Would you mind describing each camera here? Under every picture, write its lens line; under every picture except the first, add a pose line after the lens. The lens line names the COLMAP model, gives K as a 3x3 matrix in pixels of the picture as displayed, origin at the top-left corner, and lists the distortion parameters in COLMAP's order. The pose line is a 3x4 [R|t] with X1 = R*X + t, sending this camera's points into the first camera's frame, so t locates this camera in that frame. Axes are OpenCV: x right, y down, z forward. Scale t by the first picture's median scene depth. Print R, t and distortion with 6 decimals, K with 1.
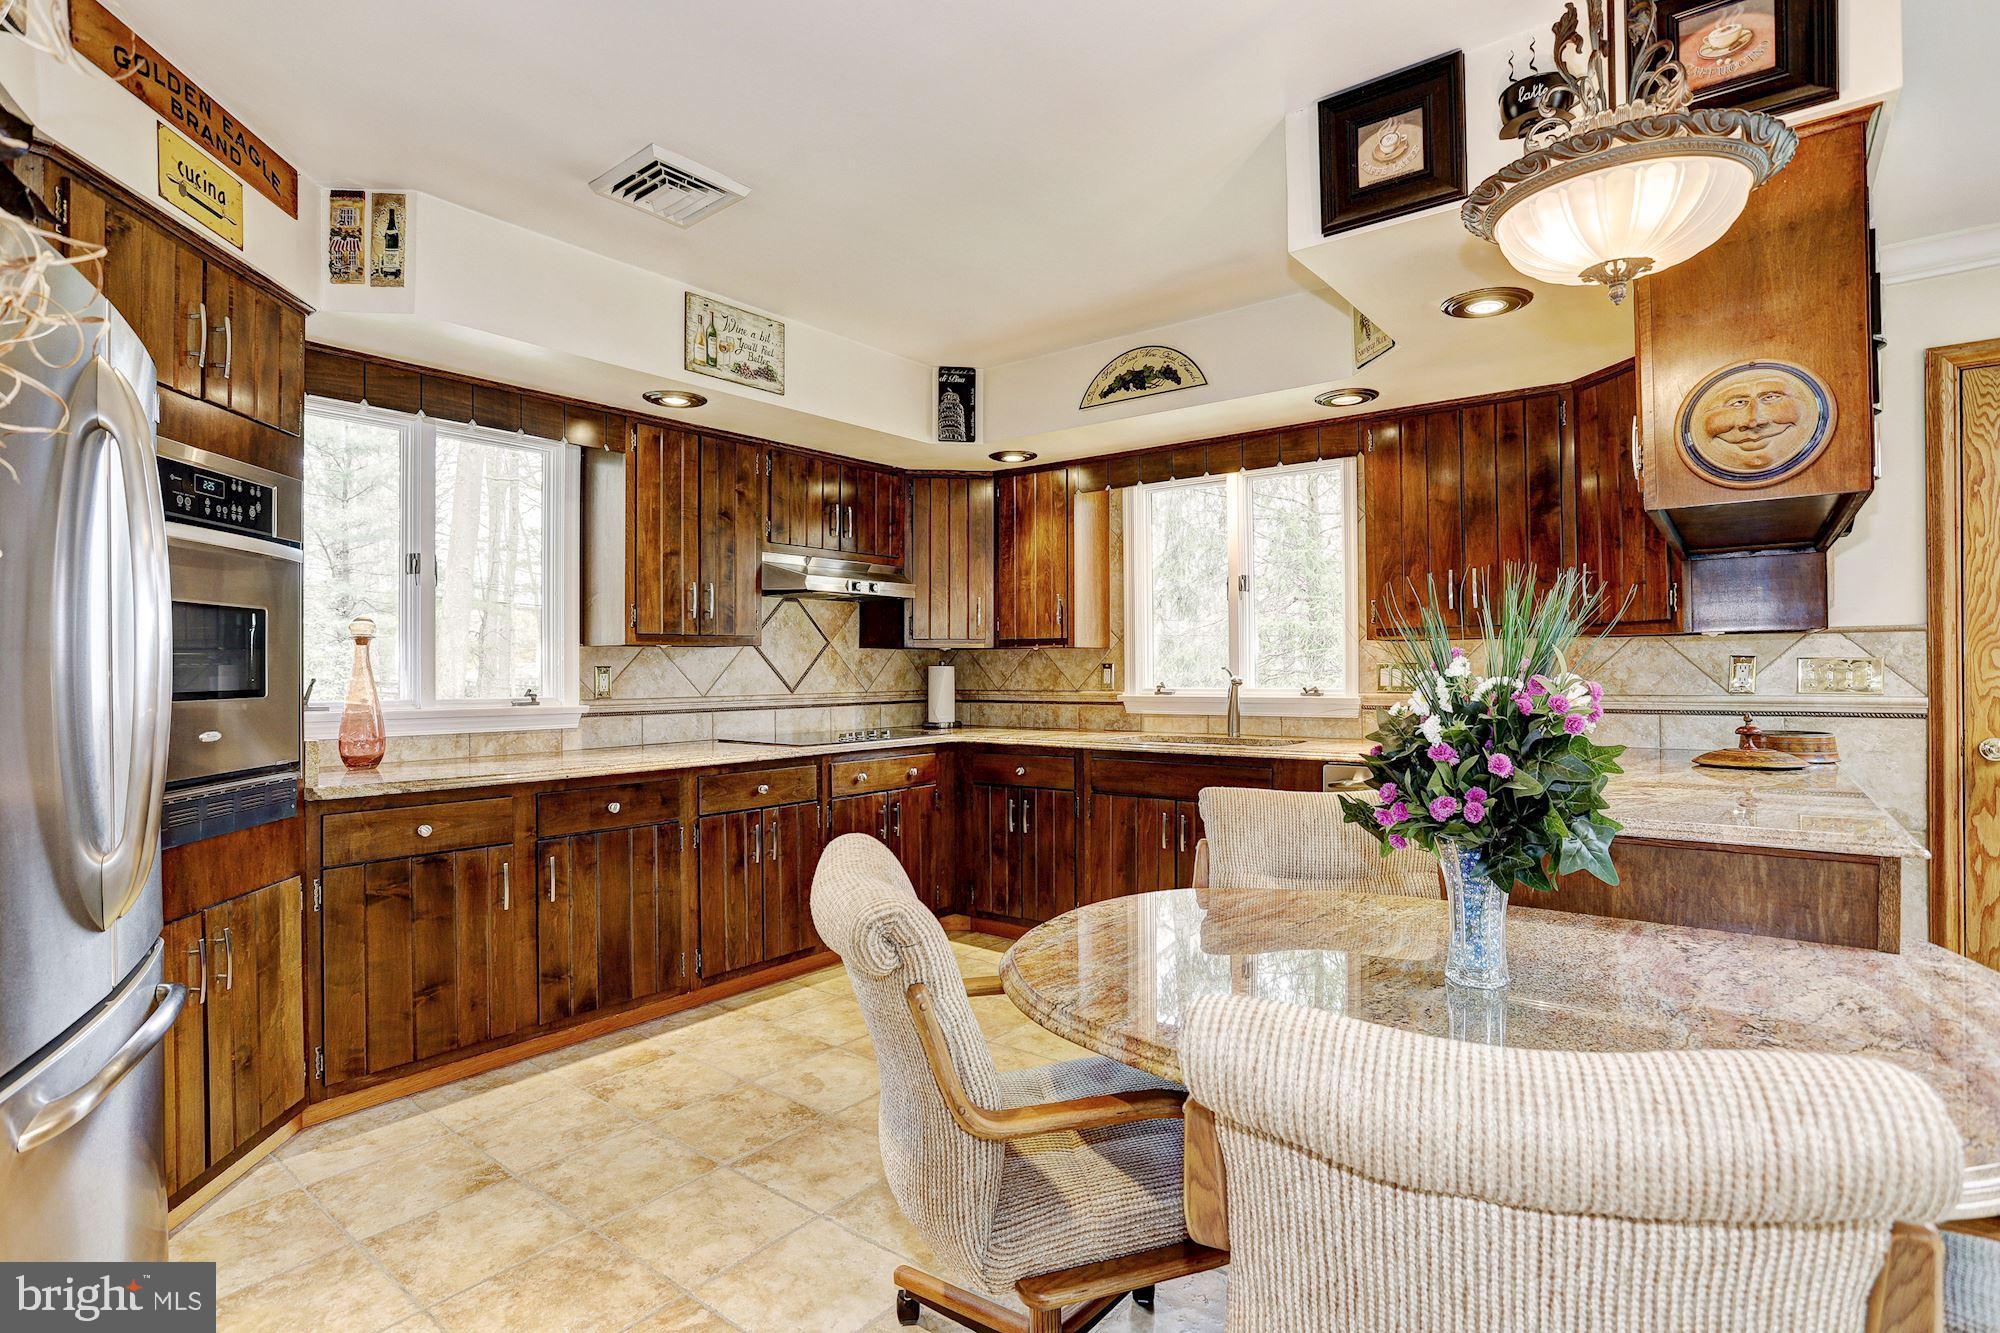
lens RADIAL K [[989.9, 0, 994.5], [0, 989.9, 668.3], [0, 0, 1]] dist [-0.046674, 0.015772]
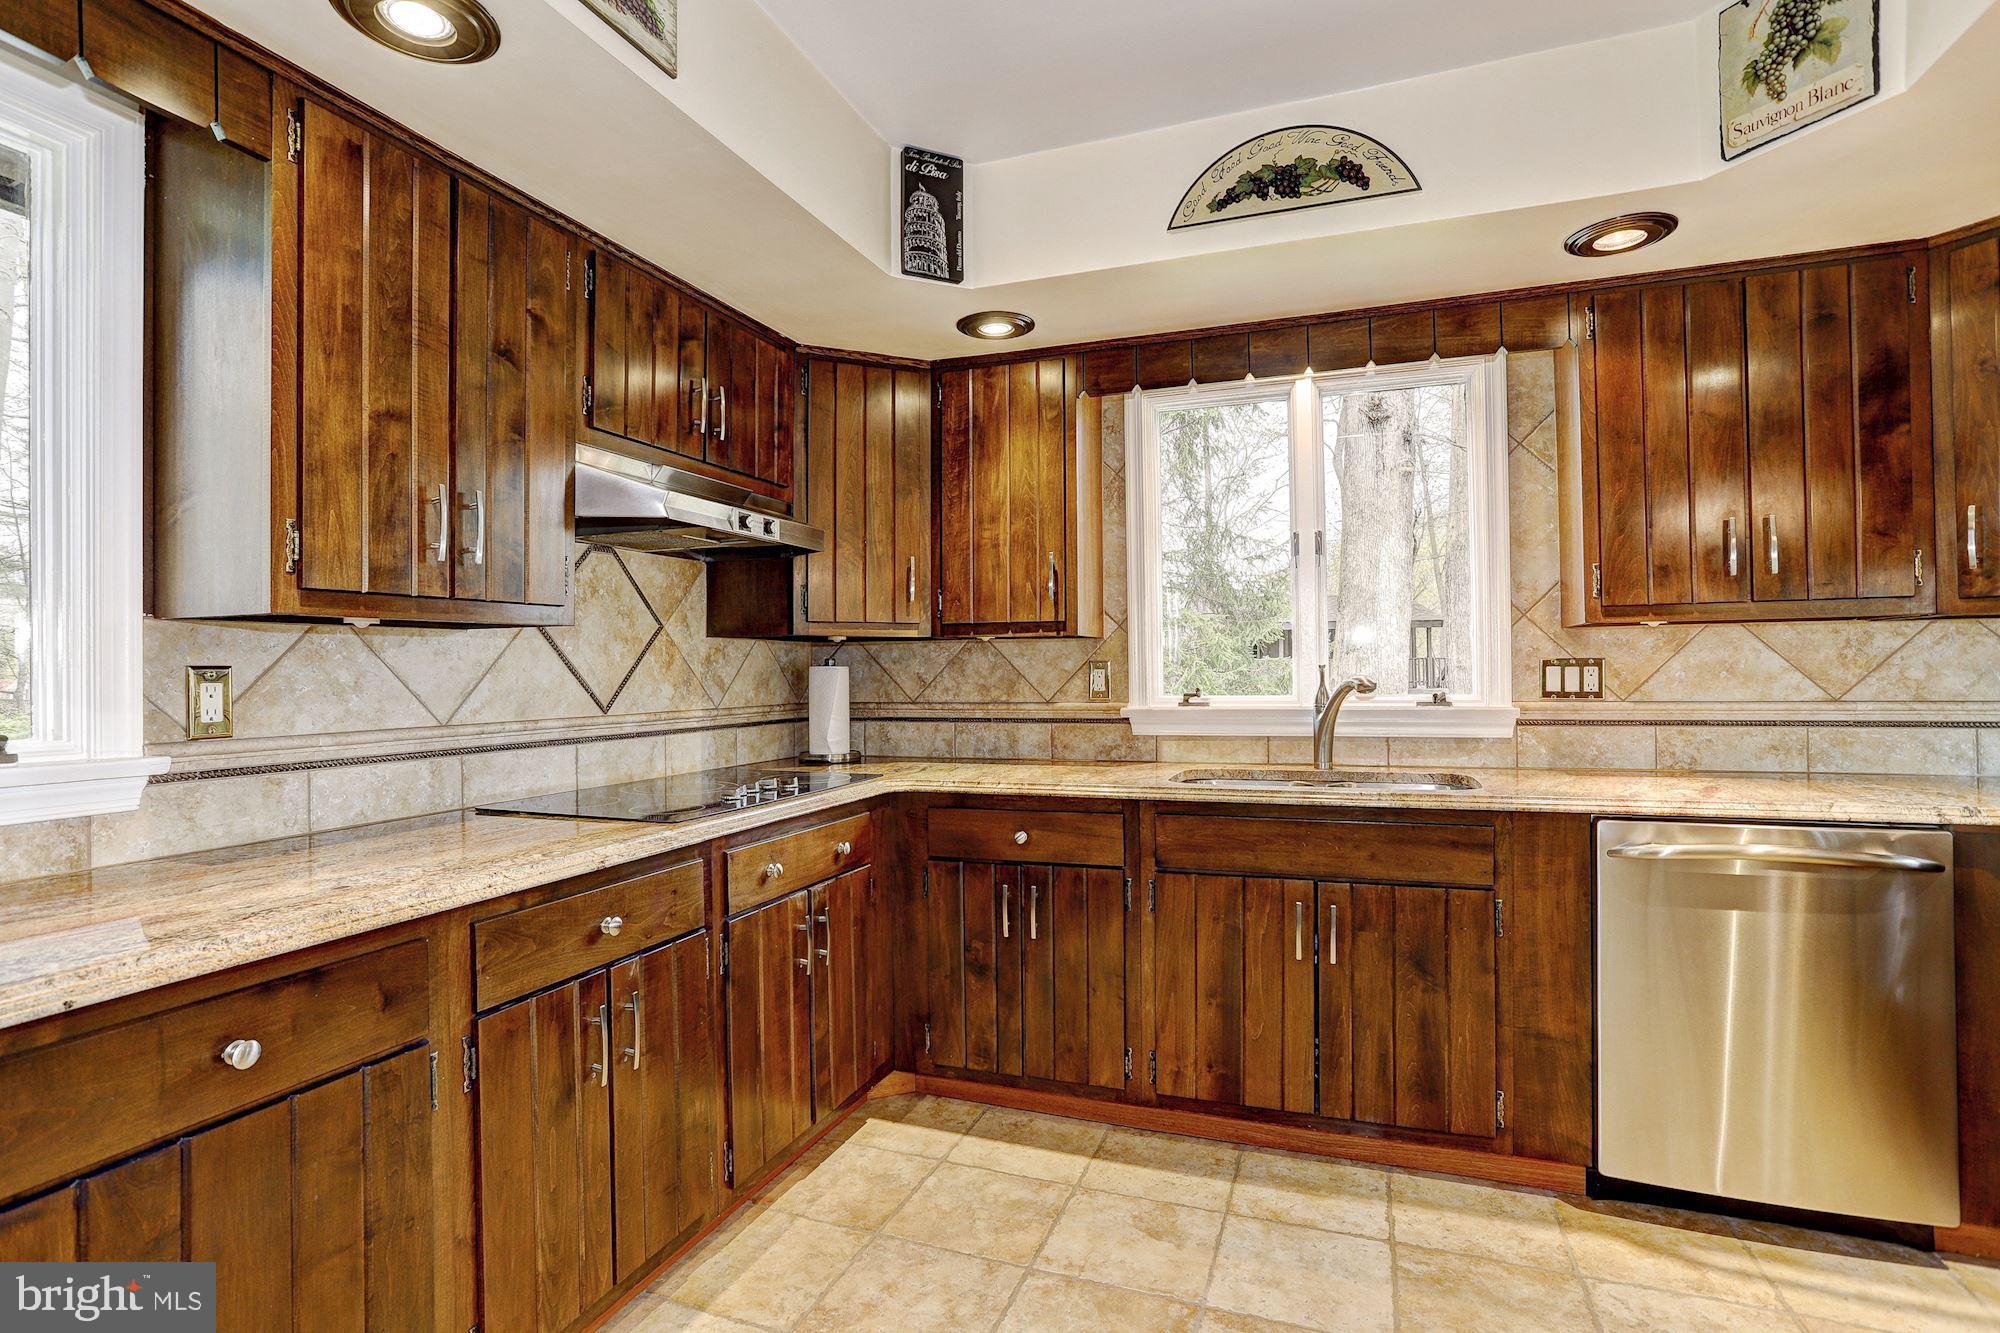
lens RADIAL K [[977.5, 0, 994.7], [0, 977.5, 664.5], [0, 0, 1]] dist [-0.050692, 0.023393]
pose [[0.954058, -0.002112, 0.299616, -0.200320], [0.004464, 0.999964, -0.007165, 0.002418], [-0.299590, 0.008173, 0.954033, 0.511102]]
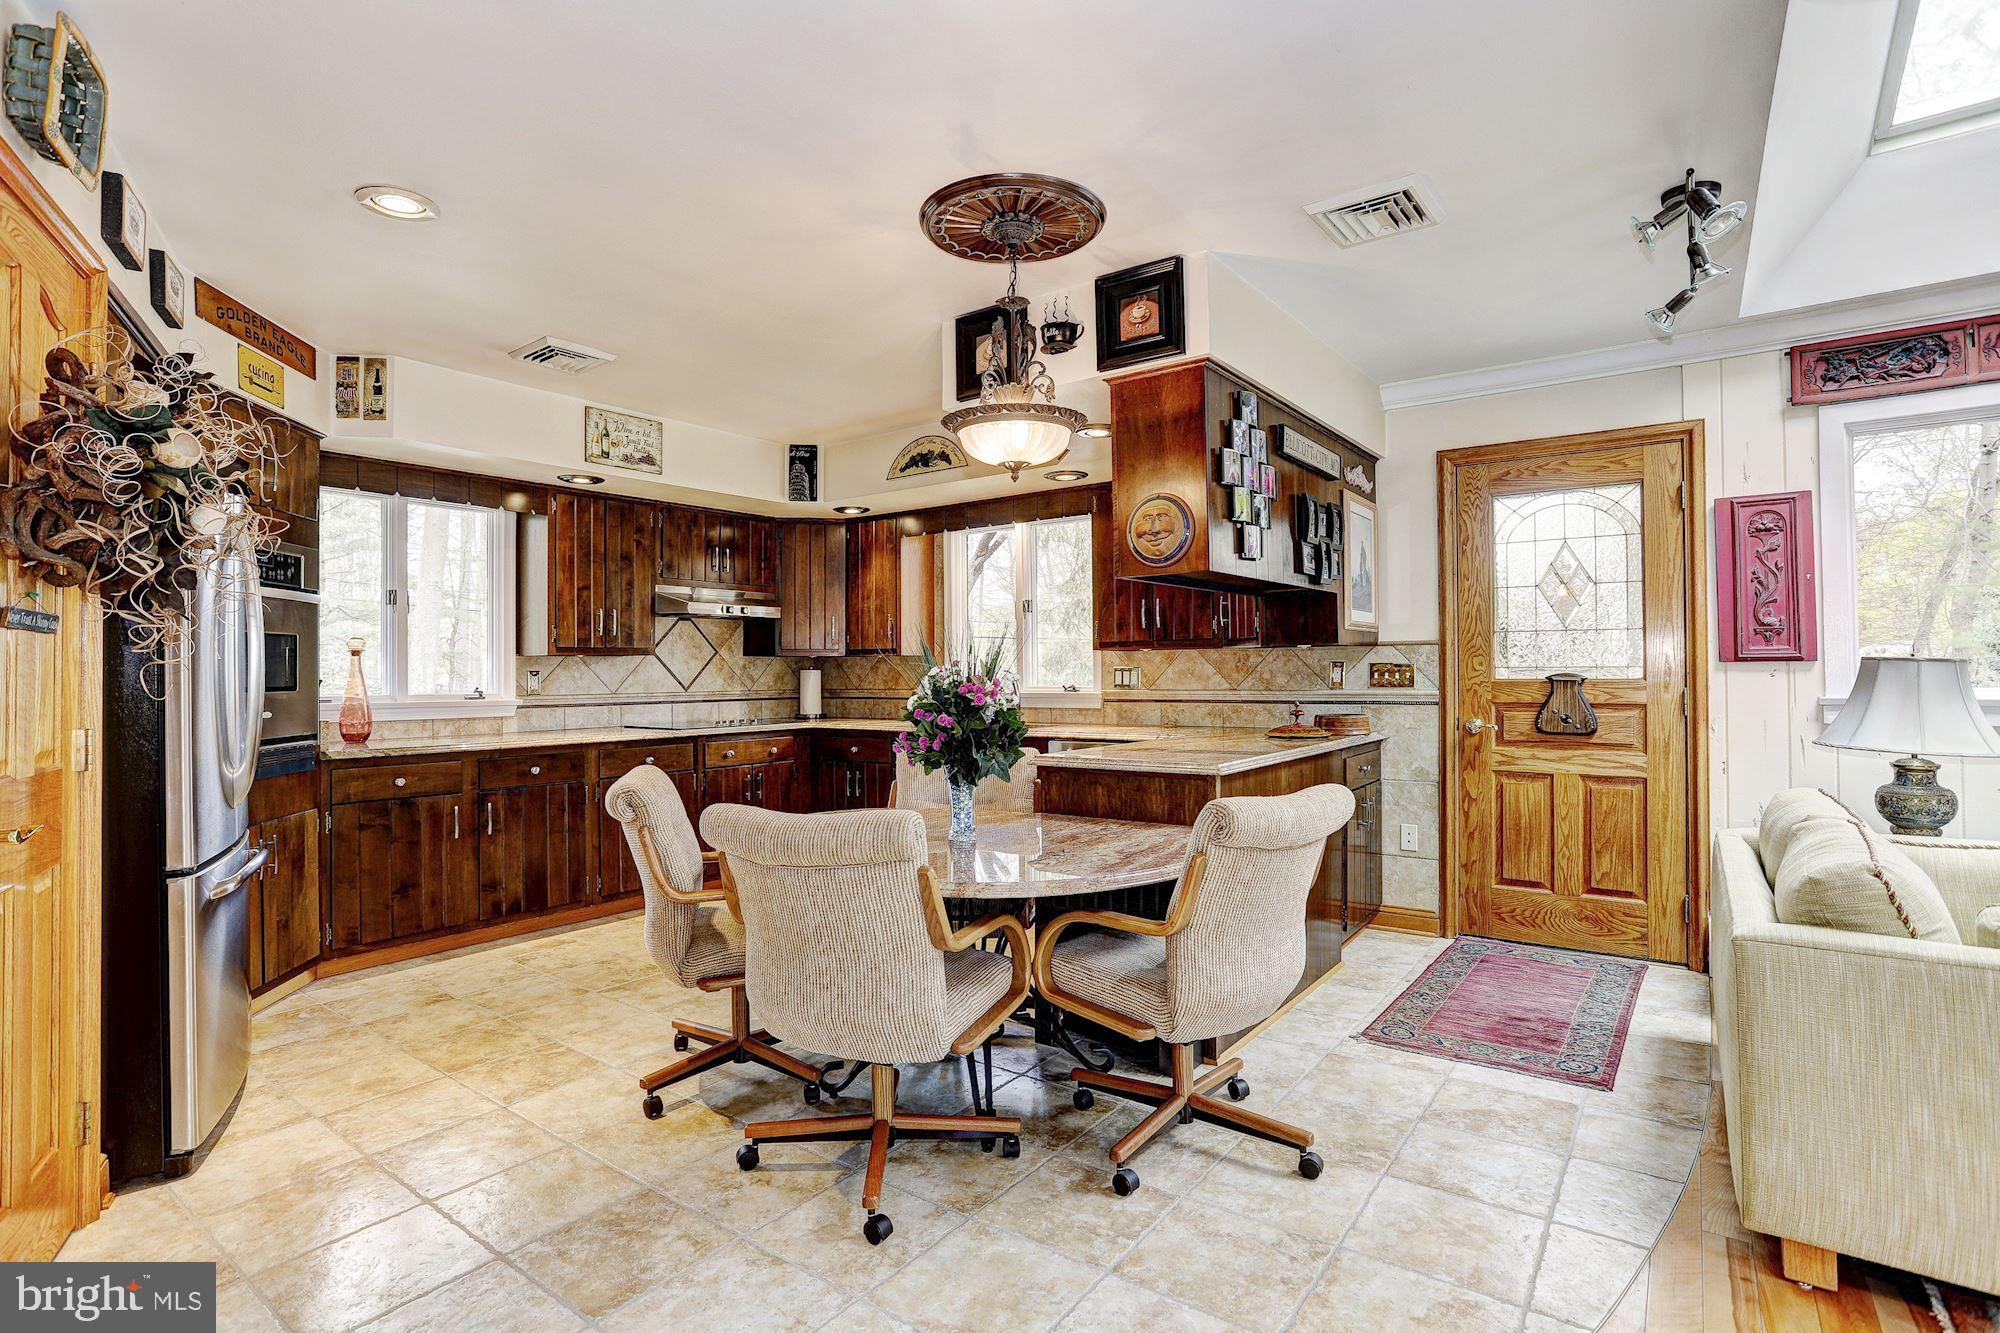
lens RADIAL K [[977.5, 0, 987.2], [0, 977.5, 666.9], [0, 0, 1]] dist [-0.050692, 0.023393]
pose [[0.999774, -0.002110, 0.021143, 0.207339], [0.002218, 0.999985, -0.005094, 0.000808], [-0.021131, 0.005140, 0.999763, -0.360310]]
